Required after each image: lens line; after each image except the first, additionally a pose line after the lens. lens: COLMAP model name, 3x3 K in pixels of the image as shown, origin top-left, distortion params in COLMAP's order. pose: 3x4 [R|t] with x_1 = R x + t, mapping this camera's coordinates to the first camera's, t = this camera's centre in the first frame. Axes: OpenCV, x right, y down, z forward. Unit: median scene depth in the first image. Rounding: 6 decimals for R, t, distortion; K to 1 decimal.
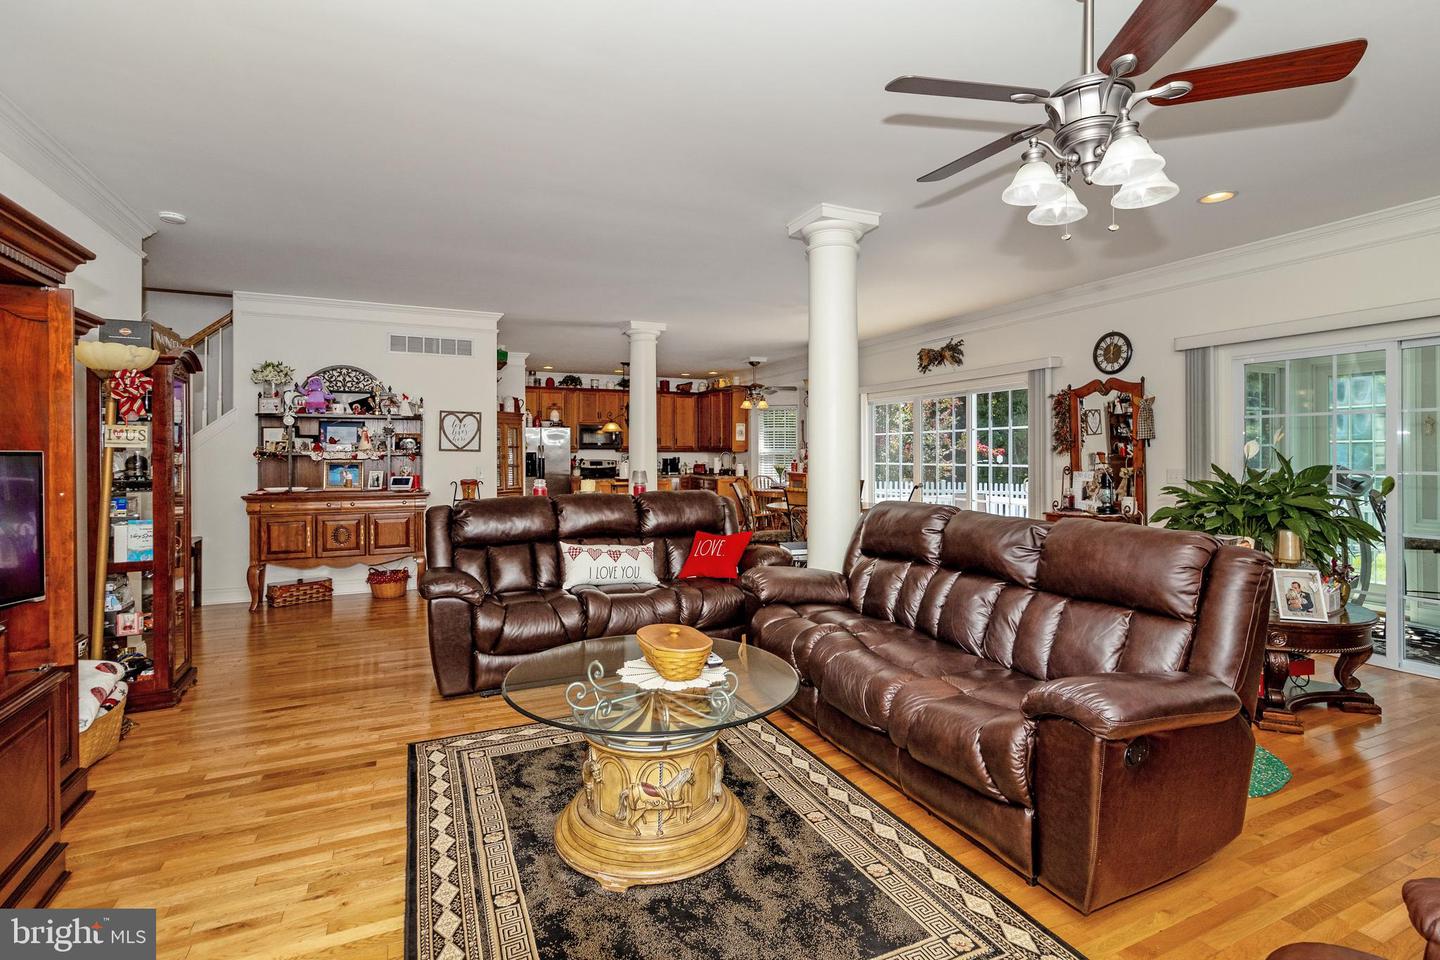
lens RADIAL K [[689.0, 0, 742.5], [0, 689.0, 483.7], [0, 0, 1]] dist [0.000146, 0.000033]
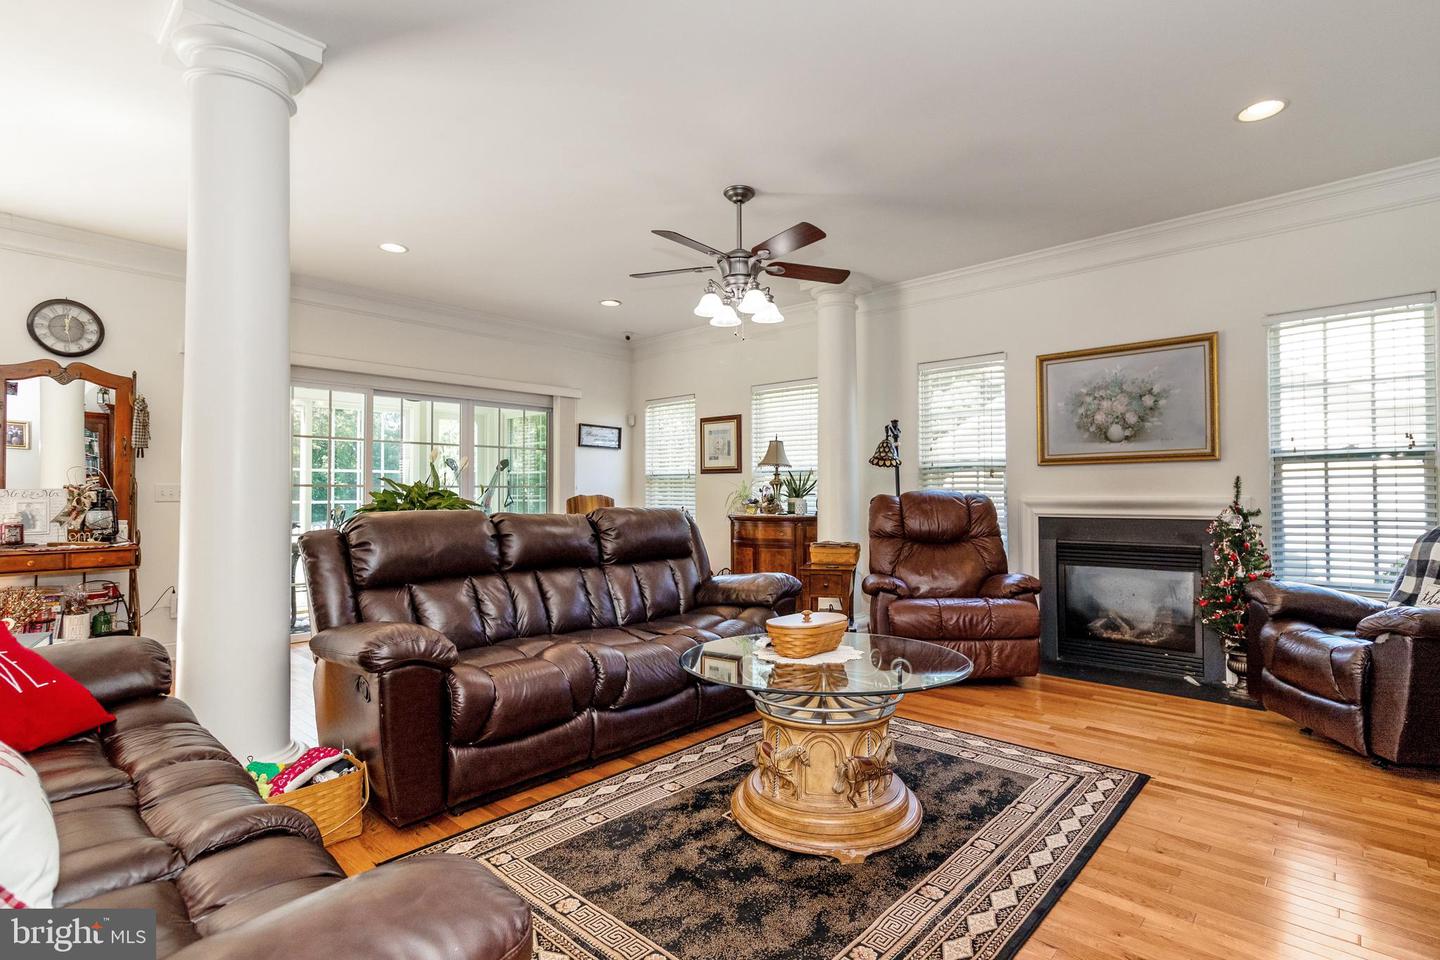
lens RADIAL K [[689.0, 0, 742.5], [0, 689.0, 483.7], [0, 0, 1]] dist [0.000146, 0.000033]
pose [[-0.386967, 0.017412, 0.921929, -0.918548], [0.039612, 0.999213, -0.002244, 0.017627], [-0.921242, 0.035651, -0.387352, 1.334330]]
